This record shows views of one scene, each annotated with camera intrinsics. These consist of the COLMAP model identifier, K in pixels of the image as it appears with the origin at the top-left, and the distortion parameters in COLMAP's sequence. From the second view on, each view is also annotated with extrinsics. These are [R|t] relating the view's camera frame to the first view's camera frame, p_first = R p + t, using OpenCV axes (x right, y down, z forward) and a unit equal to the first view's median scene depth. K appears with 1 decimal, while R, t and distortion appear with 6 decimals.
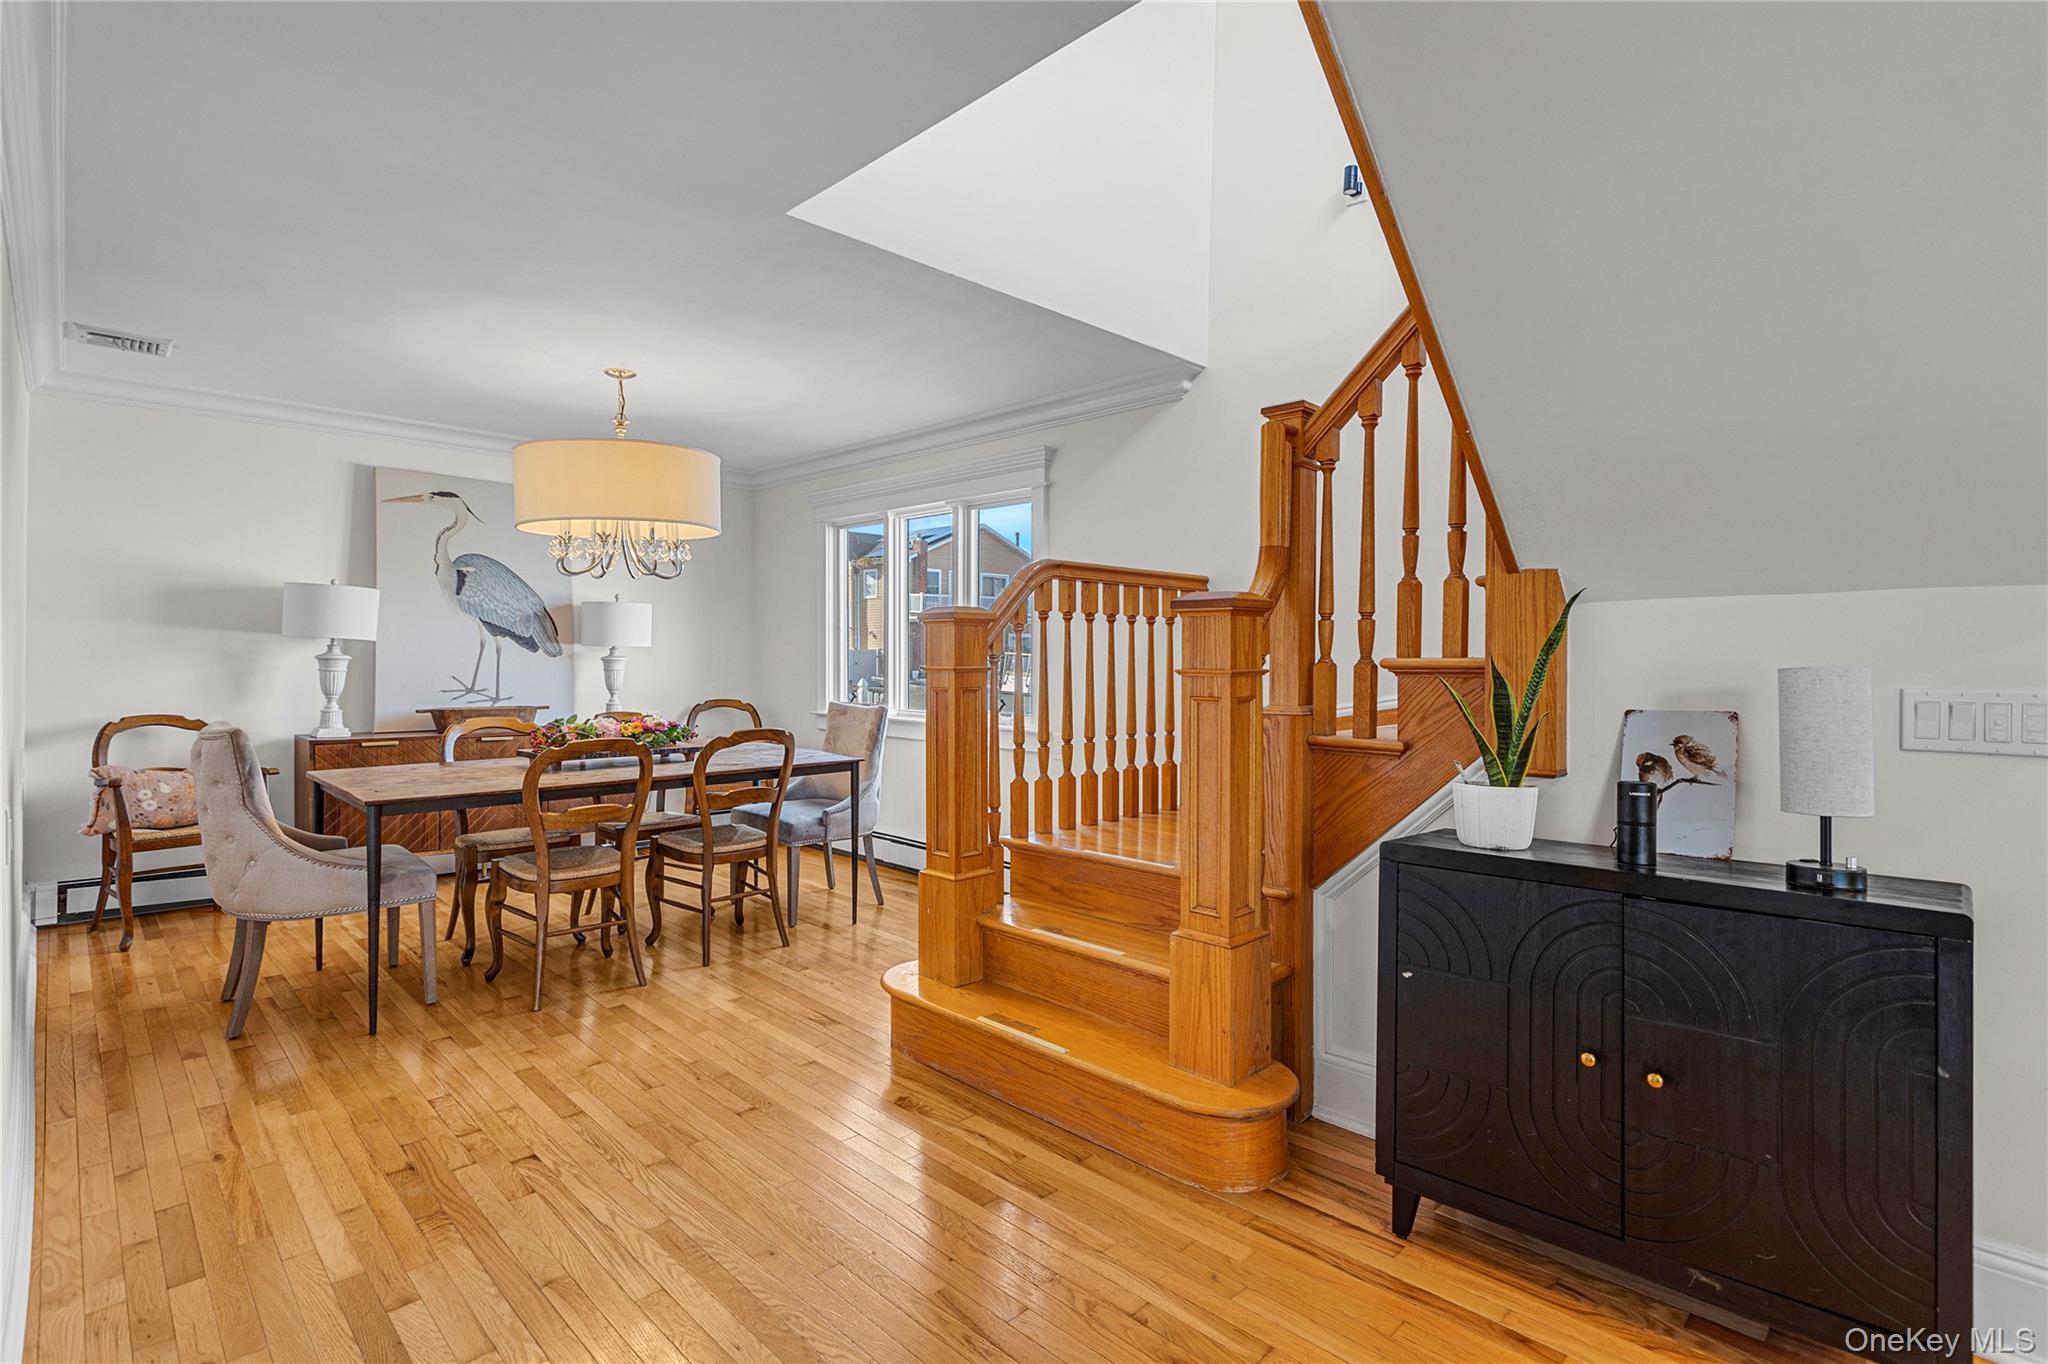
lens RADIAL K [[986.0, 0, 1018.4], [0, 986.0, 653.4], [0, 0, 1]] dist [-0.001906, -0.001240]
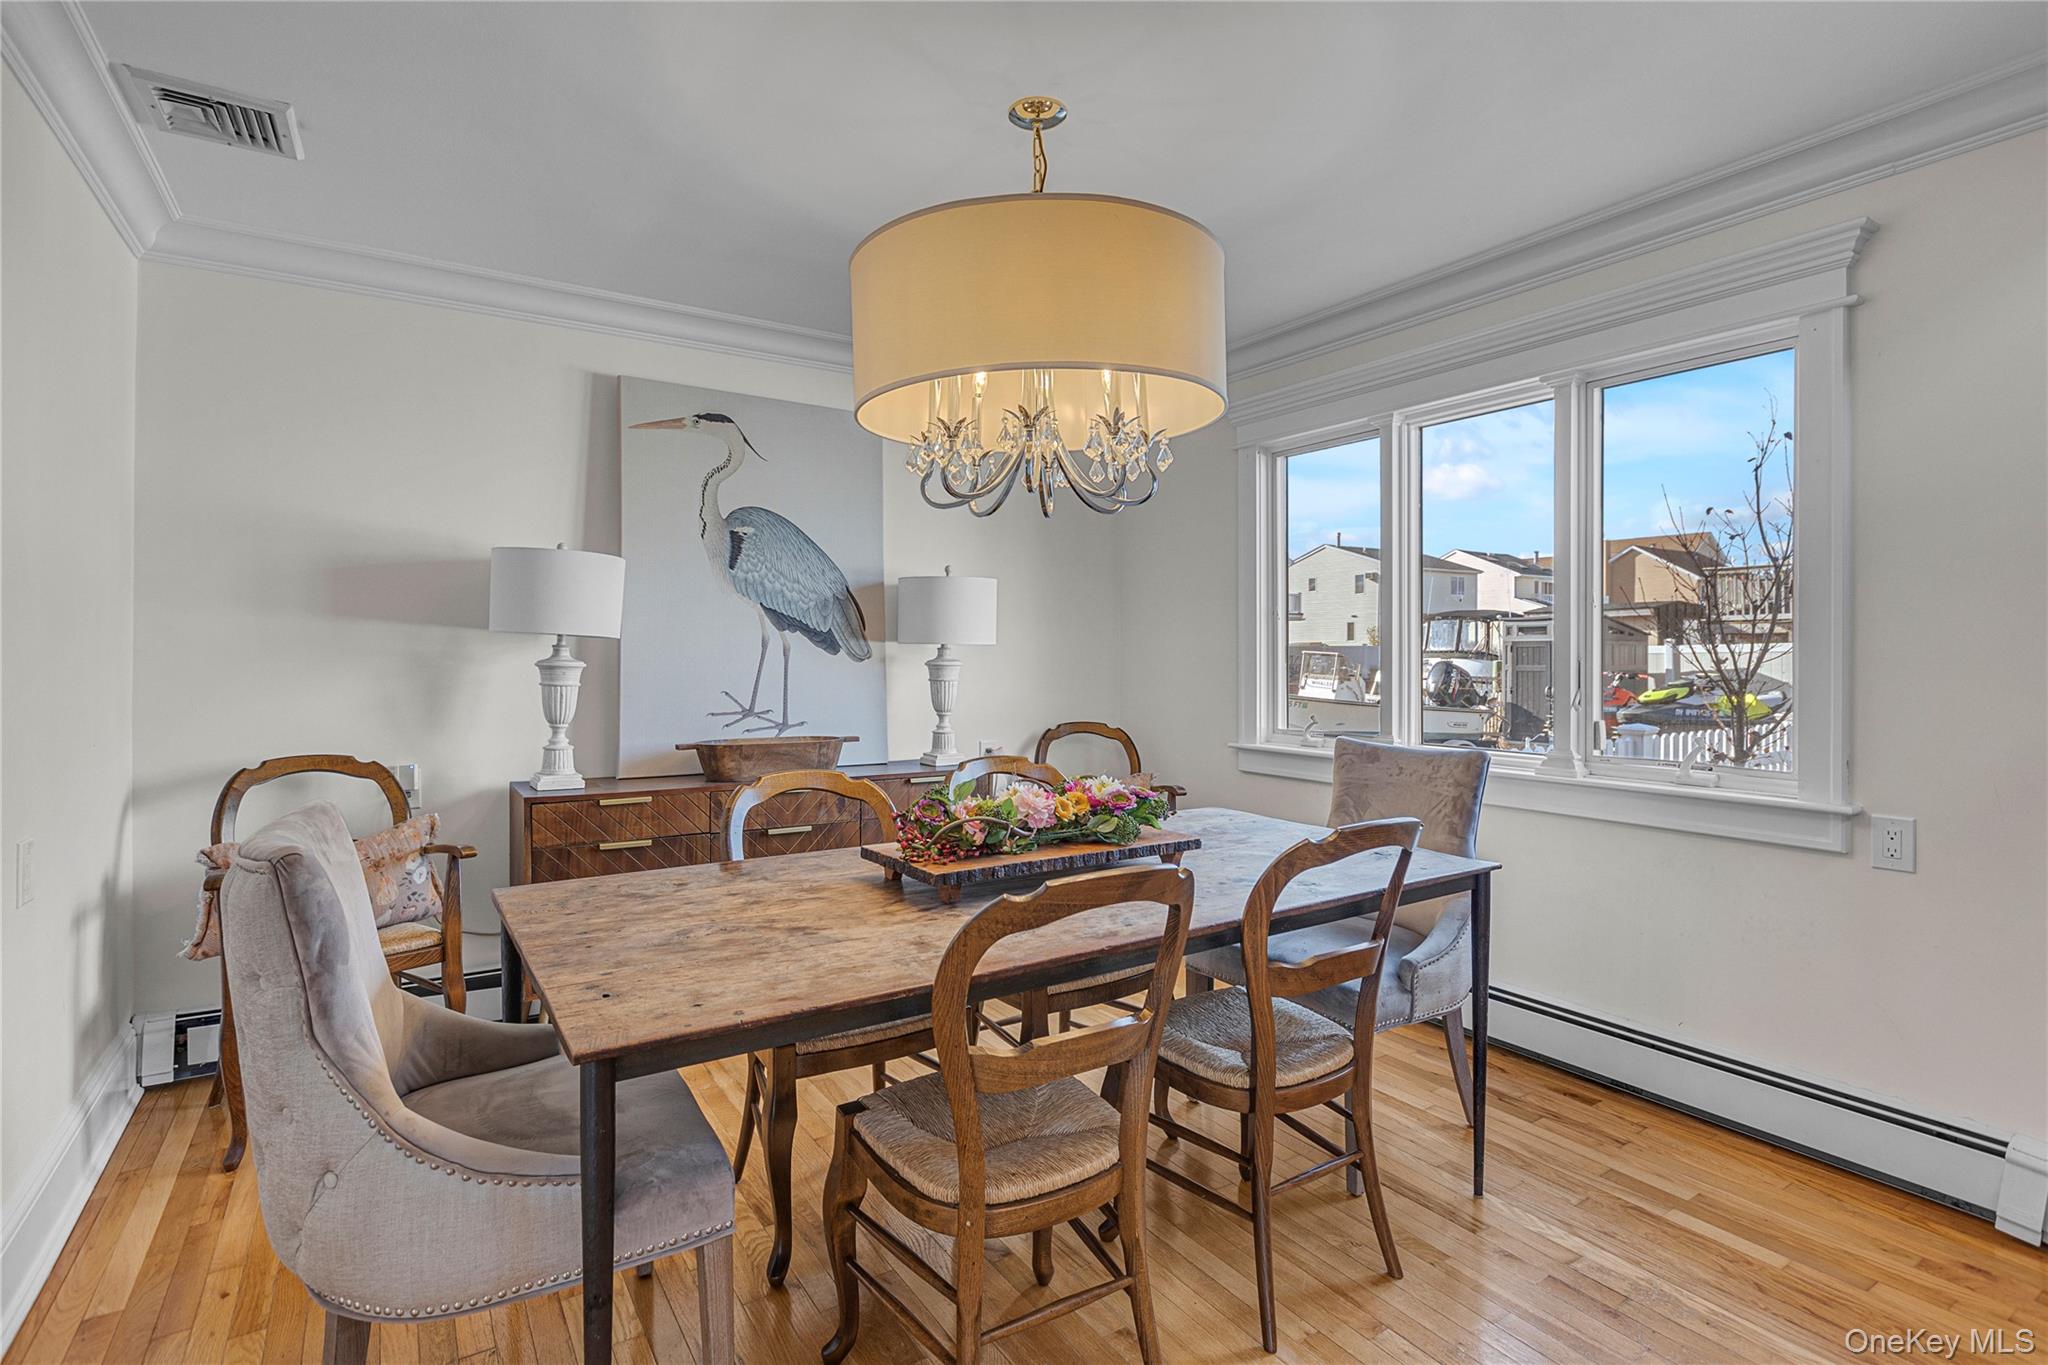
lens RADIAL K [[1023.4, 0, 1019.7], [0, 1023.4, 639.0], [0, 0, 1]] dist [-0.032682, 0.028011]
pose [[0.977029, -0.010025, -0.212871, -0.262060], [0.007117, 0.999871, -0.014424, -0.000766], [0.212988, 0.012578, 0.976974, 0.415625]]
